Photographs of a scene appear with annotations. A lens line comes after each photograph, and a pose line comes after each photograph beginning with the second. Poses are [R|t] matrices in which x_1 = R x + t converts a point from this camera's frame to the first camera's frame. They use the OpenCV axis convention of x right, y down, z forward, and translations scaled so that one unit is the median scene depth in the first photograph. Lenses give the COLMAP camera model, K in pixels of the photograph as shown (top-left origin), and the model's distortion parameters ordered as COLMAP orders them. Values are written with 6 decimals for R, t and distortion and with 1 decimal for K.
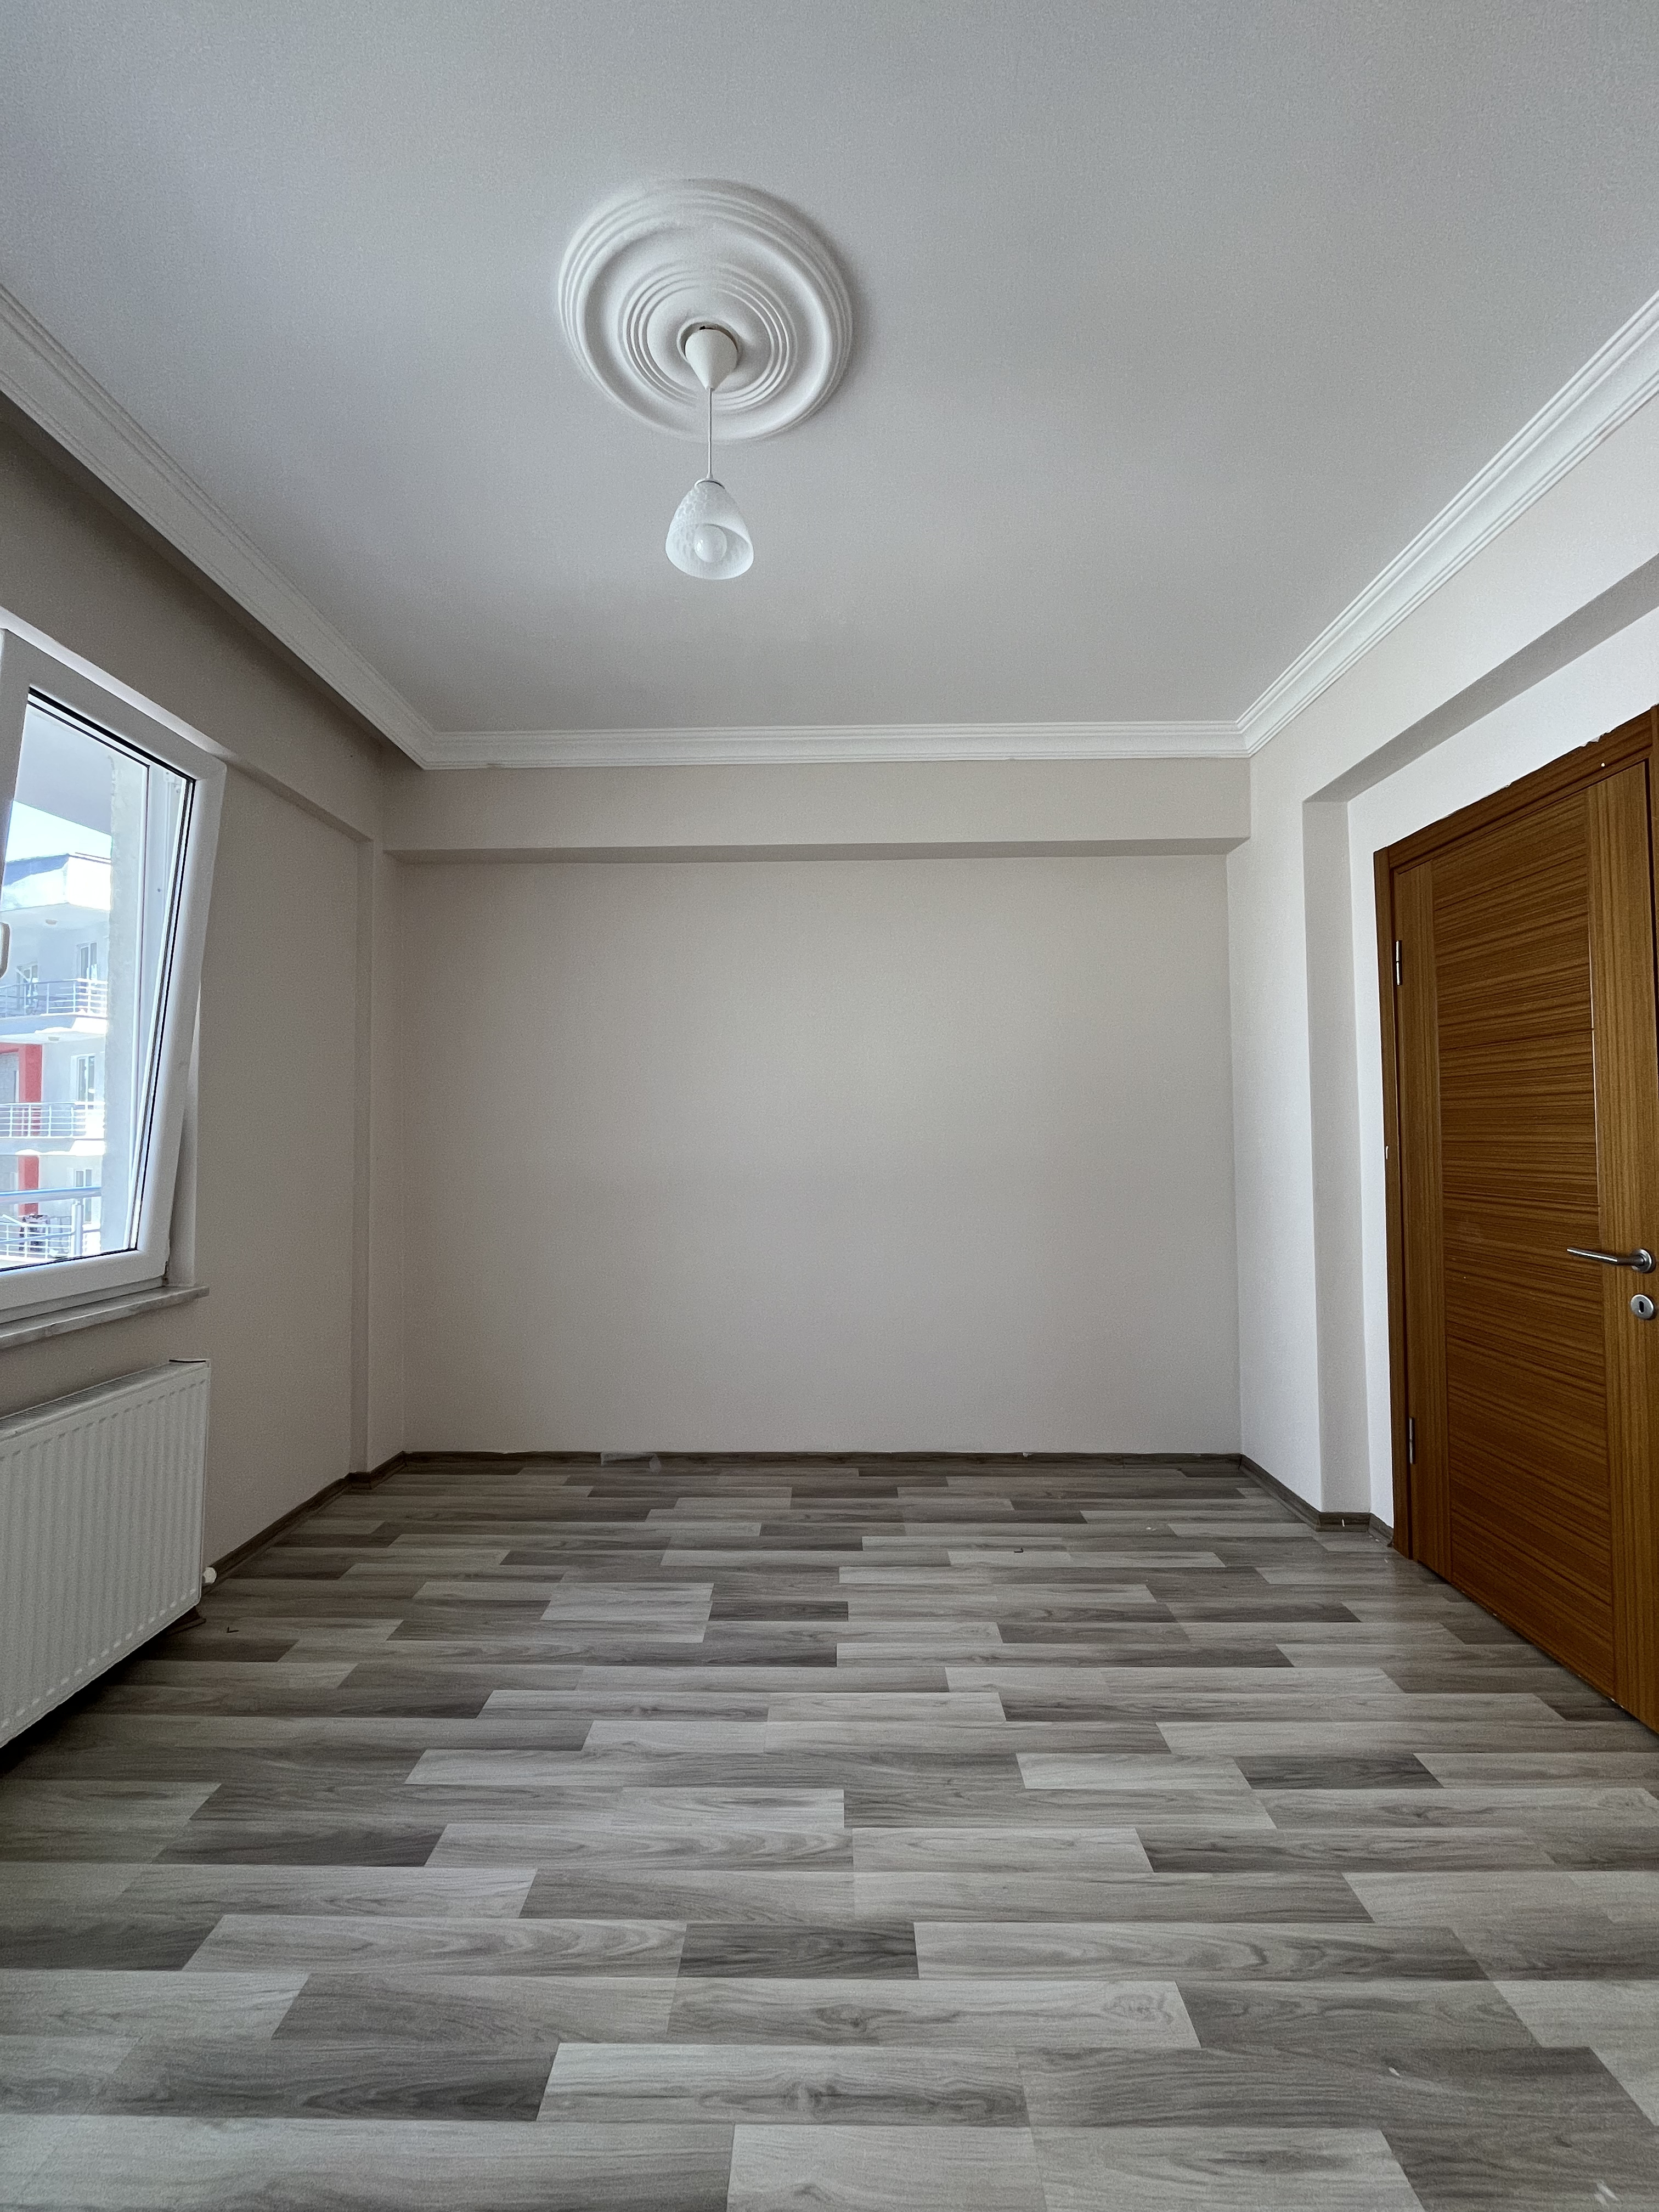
lens RADIAL K [[889.3, 0, 830.3], [0, 889.3, 1104.8], [0, 0, 1]] dist [-0.003101, -0.000255]
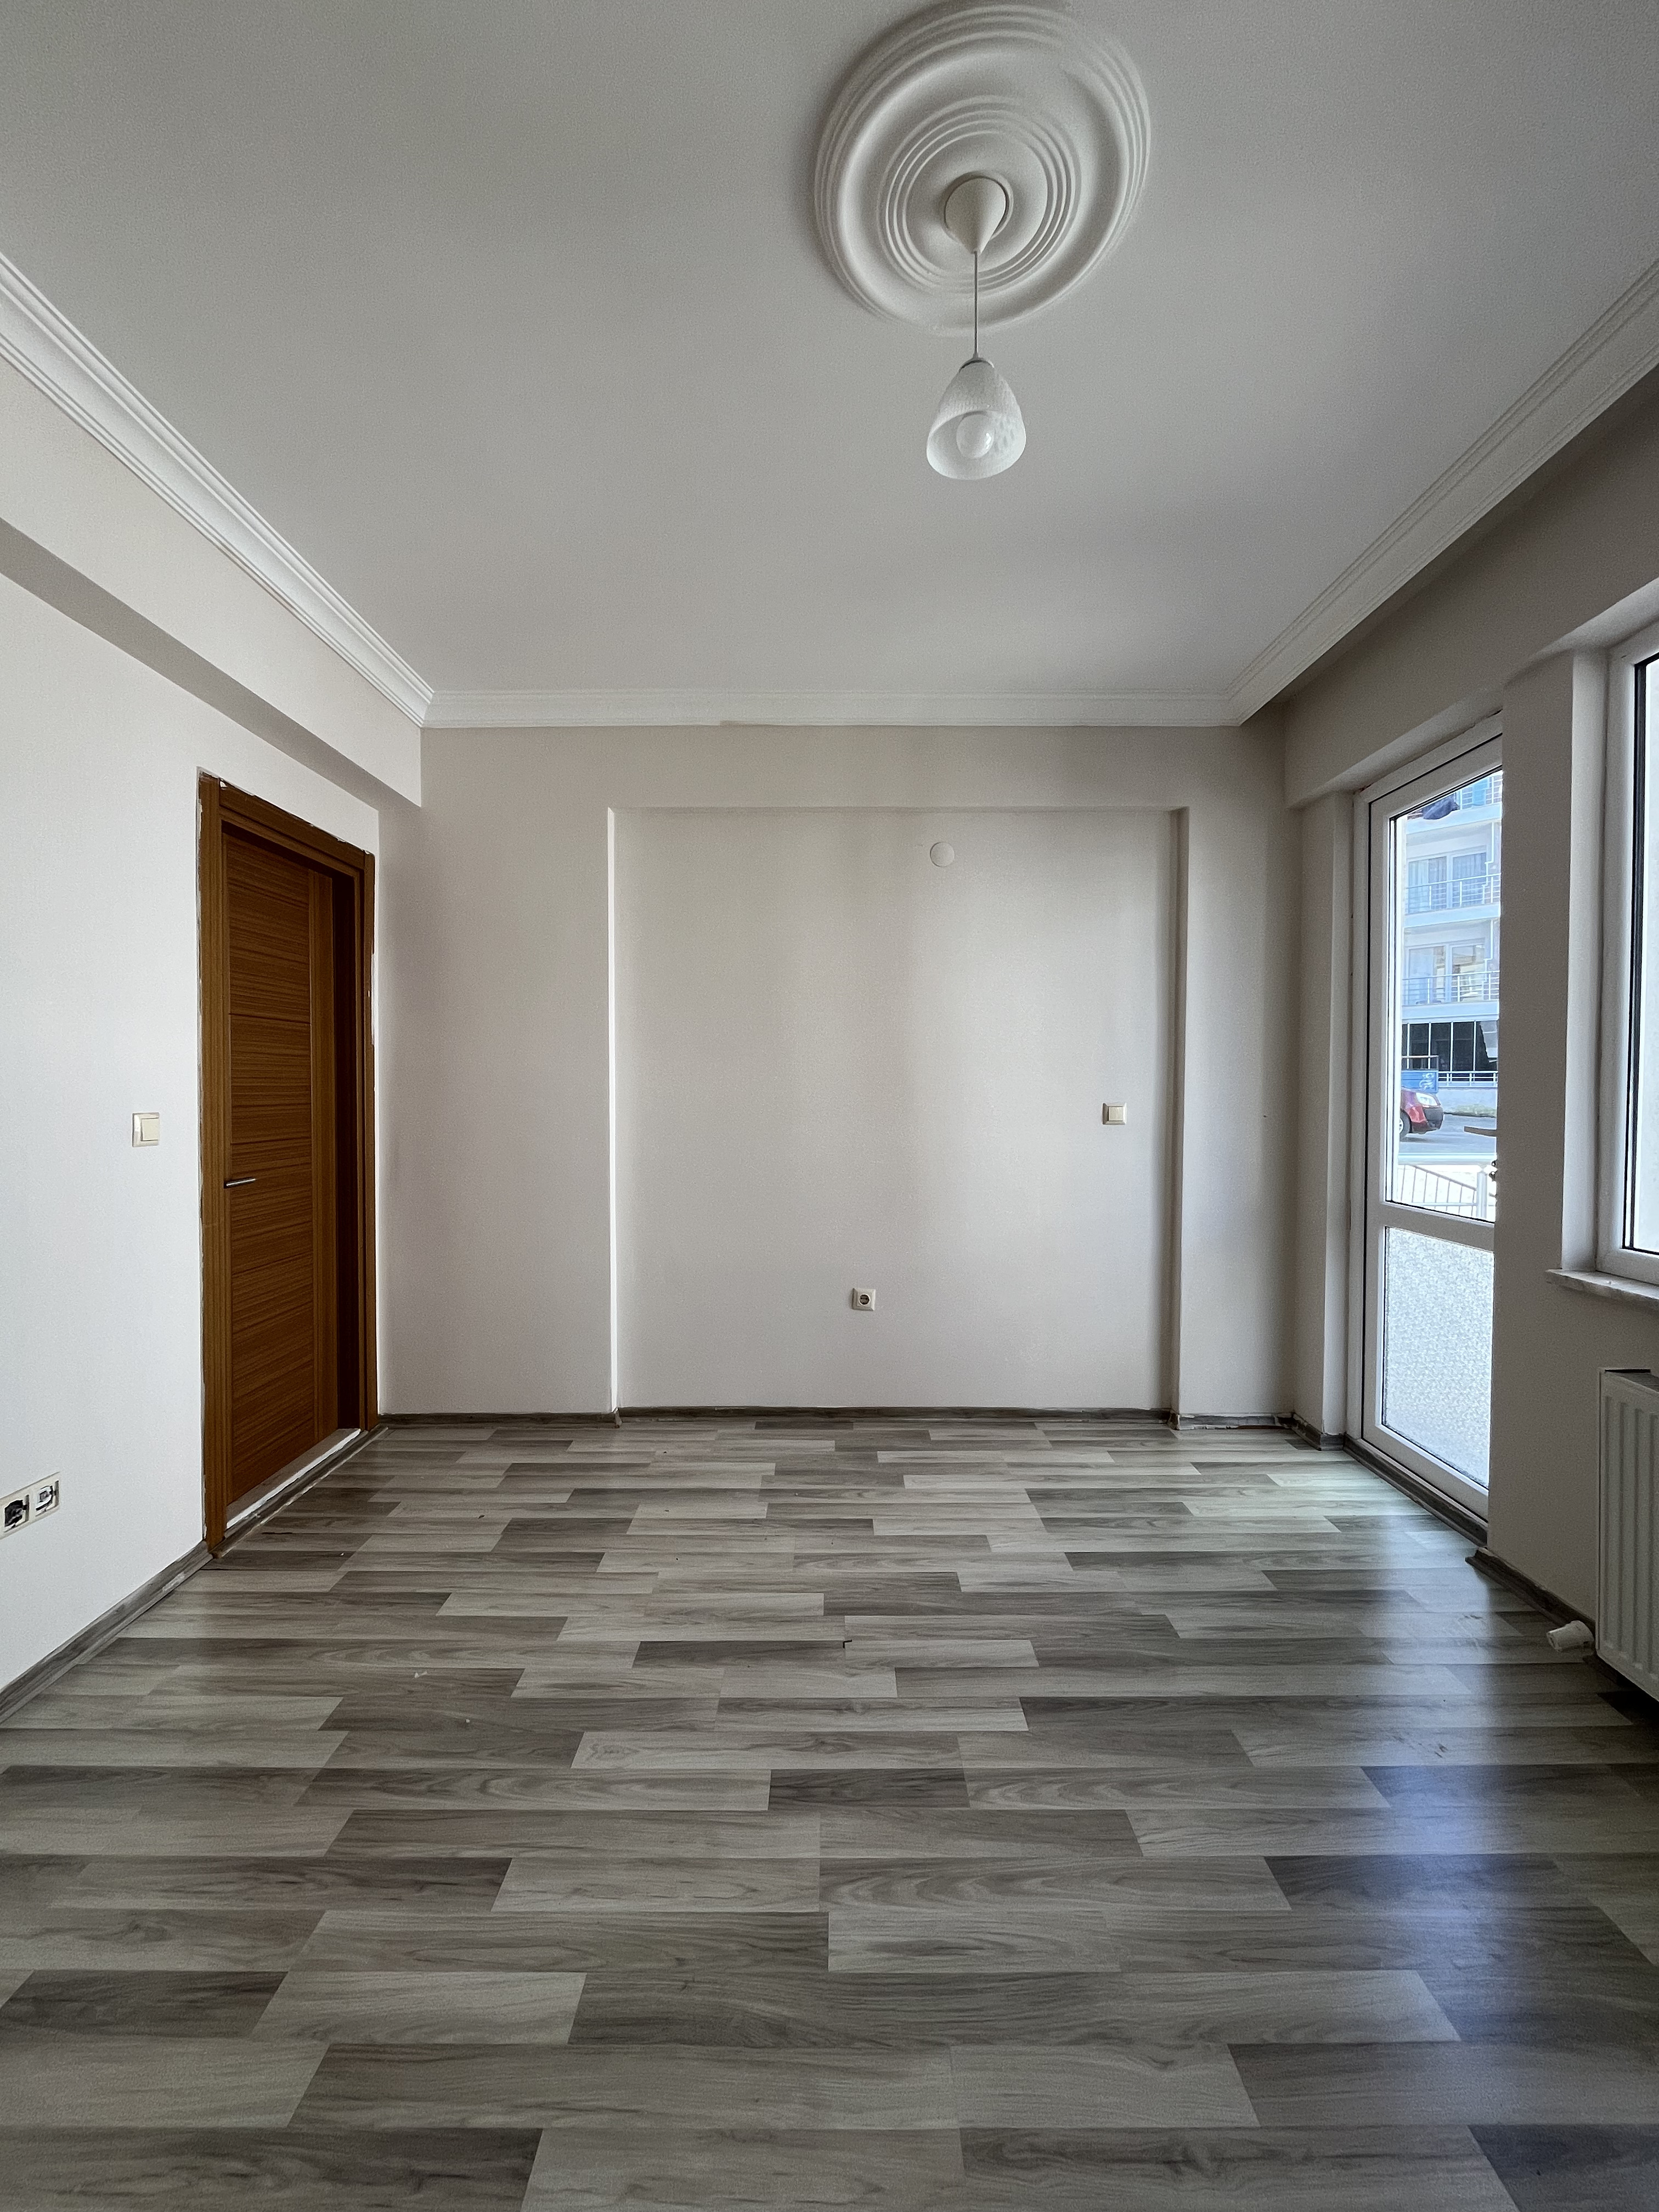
lens RADIAL K [[889.3, 0, 830.3], [0, 889.3, 1104.8], [0, 0, 1]] dist [-0.003101, -0.000255]
pose [[-0.999988, 0.003463, -0.003461, 0.016063], [0.003499, 0.999938, -0.010541, 0.048852], [0.003424, -0.010553, -0.999938, 2.104442]]
